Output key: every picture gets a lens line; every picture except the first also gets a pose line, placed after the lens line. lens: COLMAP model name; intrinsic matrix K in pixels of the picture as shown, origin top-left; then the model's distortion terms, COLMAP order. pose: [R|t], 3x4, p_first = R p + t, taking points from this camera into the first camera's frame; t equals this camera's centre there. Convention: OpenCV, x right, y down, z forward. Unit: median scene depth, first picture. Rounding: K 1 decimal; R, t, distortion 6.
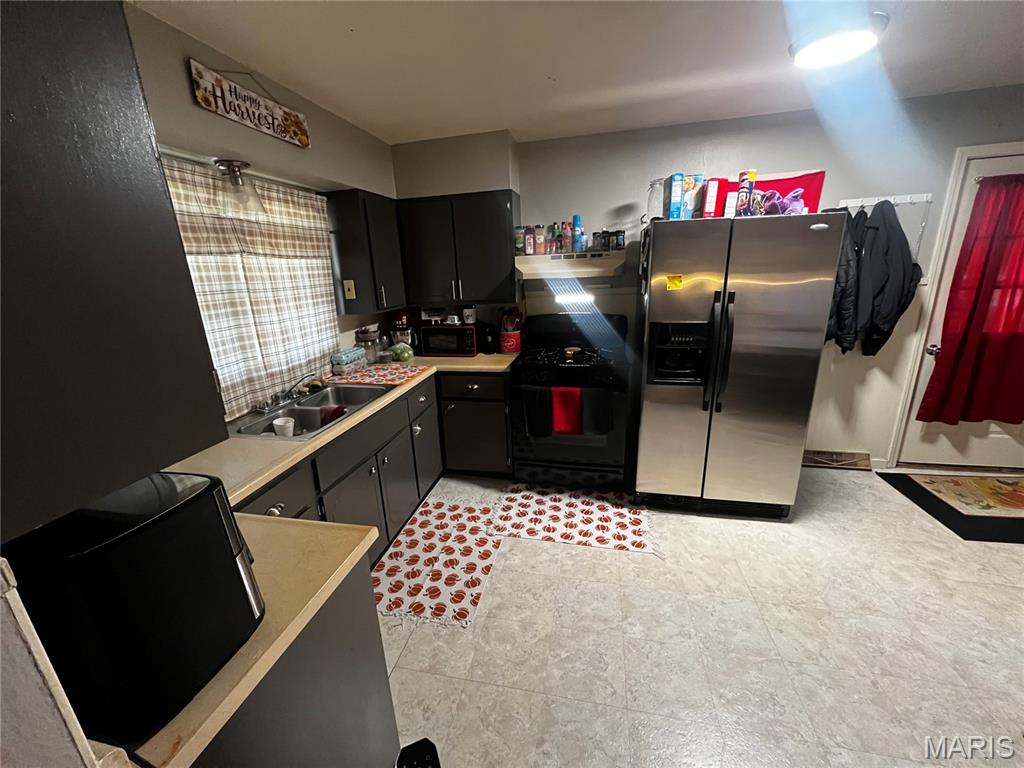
lens RADIAL K [[410.4, 0, 508.5], [0, 410.4, 385.7], [0, 0, 1]] dist [0.001982, -0.000068]
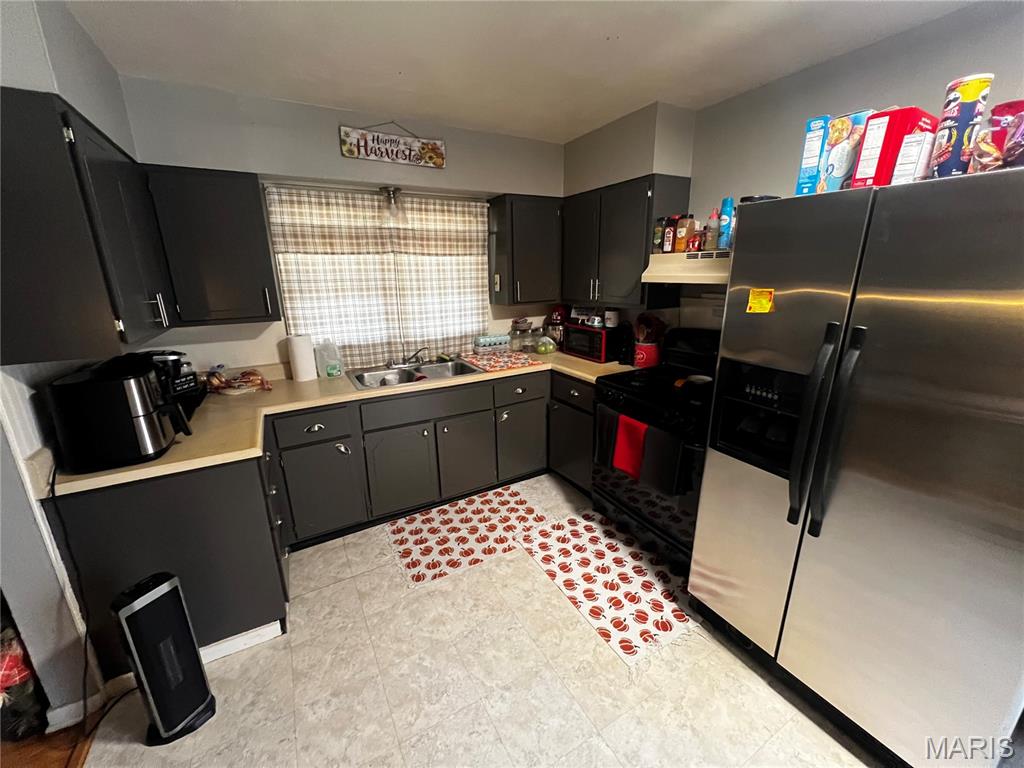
lens RADIAL K [[410.4, 0, 509.9], [0, 410.4, 385.4], [0, 0, 1]] dist [0.001982, -0.000068]
pose [[0.664001, 0.233250, -0.710420, 0.561633], [-0.219917, 0.968998, 0.112601, -0.102592], [0.714660, 0.081466, 0.694712, 0.276776]]
